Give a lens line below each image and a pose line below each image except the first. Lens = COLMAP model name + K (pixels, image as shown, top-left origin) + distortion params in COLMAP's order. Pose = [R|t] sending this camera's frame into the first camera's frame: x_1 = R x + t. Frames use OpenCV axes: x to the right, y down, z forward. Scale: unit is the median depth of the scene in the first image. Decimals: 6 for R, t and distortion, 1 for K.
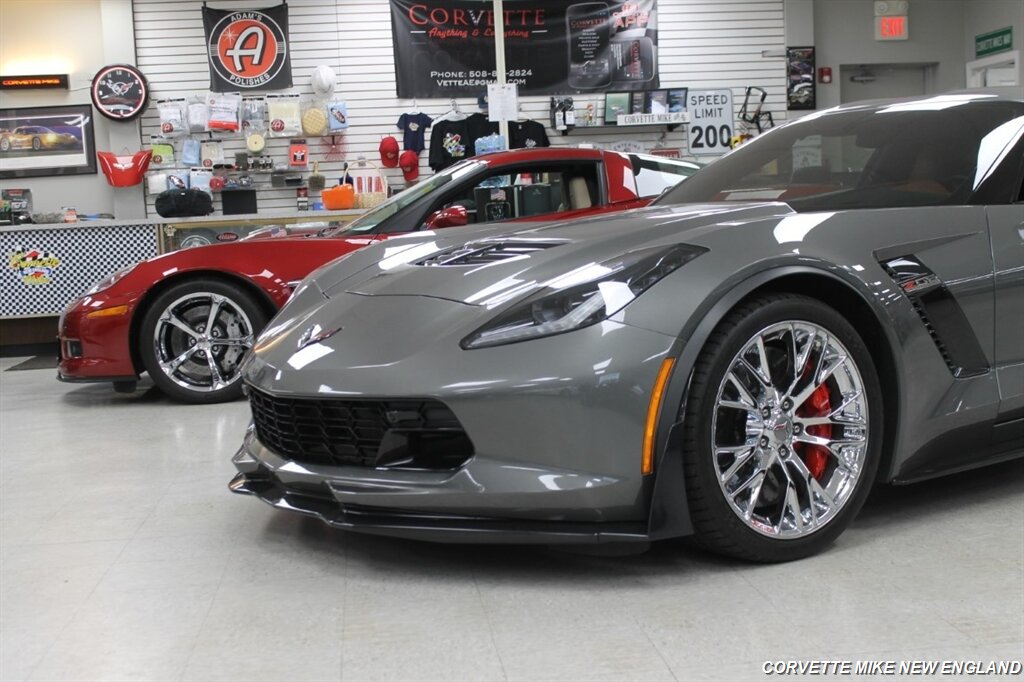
lens RADIAL K [[1446.9, 0, 512.0], [0, 1446.9, 341.0], [0, 0, 1]] dist [-0.056862, 0.137199]
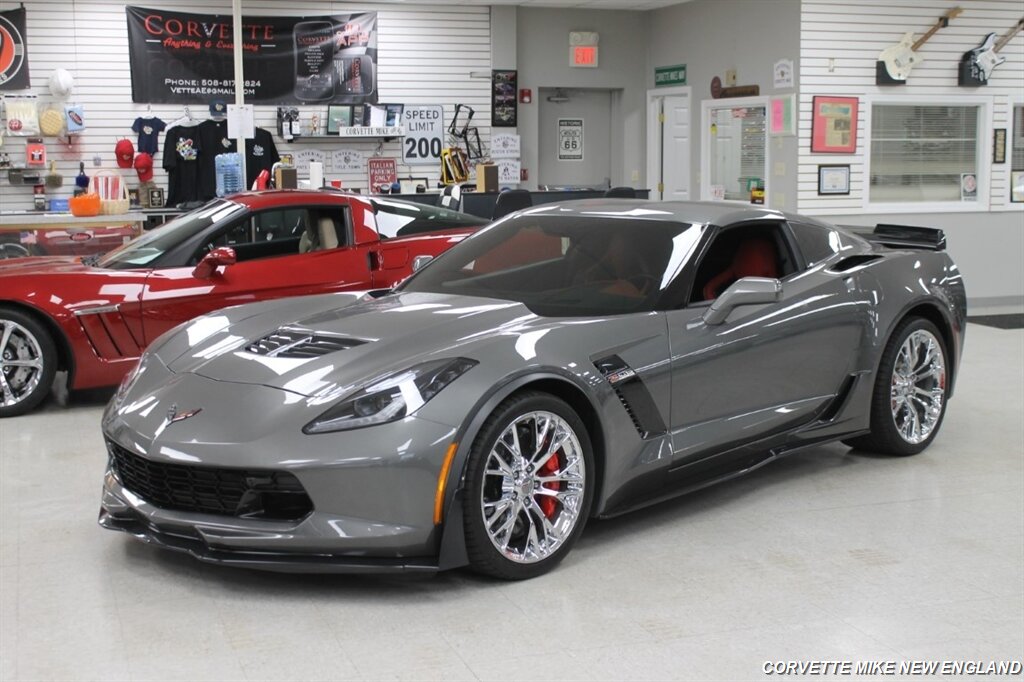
lens RADIAL K [[1446.9, 0, 512.0], [0, 1446.9, 341.0], [0, 0, 1]] dist [-0.056862, 0.137199]
pose [[0.975907, 0.009042, 0.217999, -0.037226], [-0.016941, 0.999265, 0.034396, -0.034936], [-0.217527, -0.037261, 0.975343, -0.101966]]
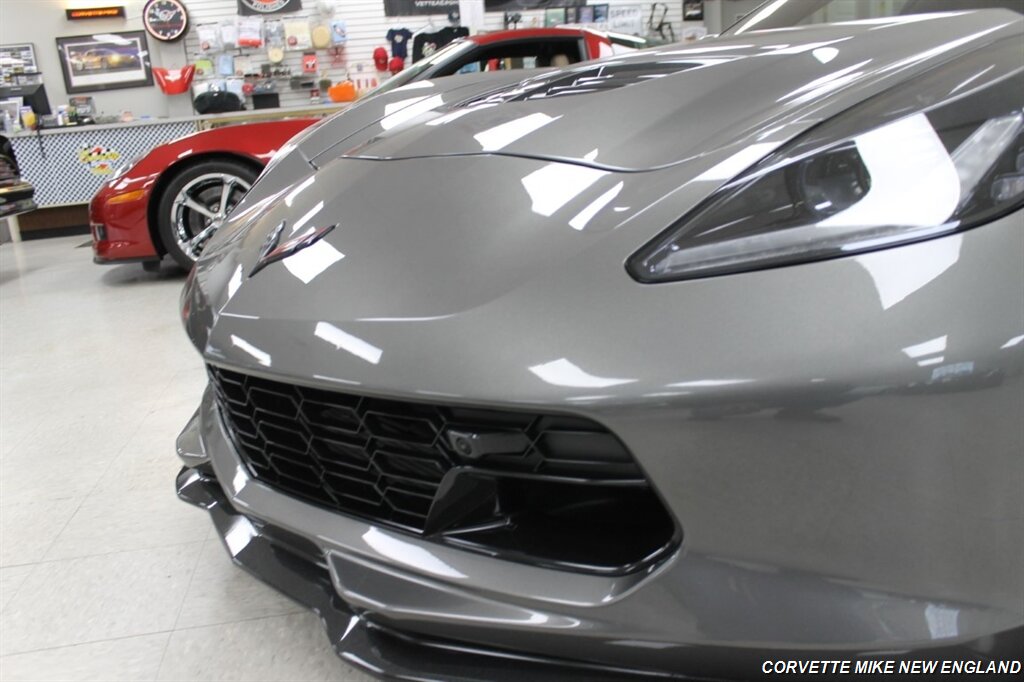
lens RADIAL K [[879.9, 0, 512.0], [0, 879.9, 341.0], [0, 0, 1]] dist [-0.161056, 0.155922]
pose [[0.997588, -0.042734, 0.054703, -0.021491], [0.033305, 0.986071, 0.162959, -0.004845], [-0.060905, -0.160744, 0.985115, 0.198442]]
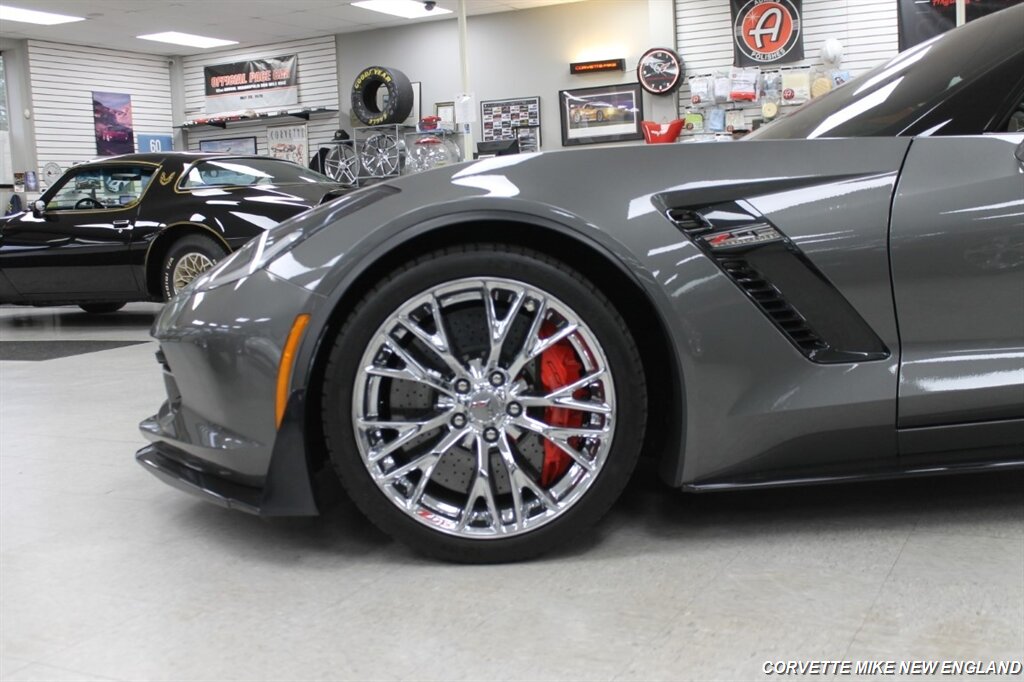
lens RADIAL K [[1145.5, 0, 512.0], [0, 1145.5, 341.0], [0, 0, 1]] dist [-0.068900, 0.015874]
pose [[0.841955, 0.071017, -0.534854, 0.148421], [-0.041624, 0.996895, 0.066842, -0.006091], [0.537940, -0.034015, 0.842296, 0.120571]]
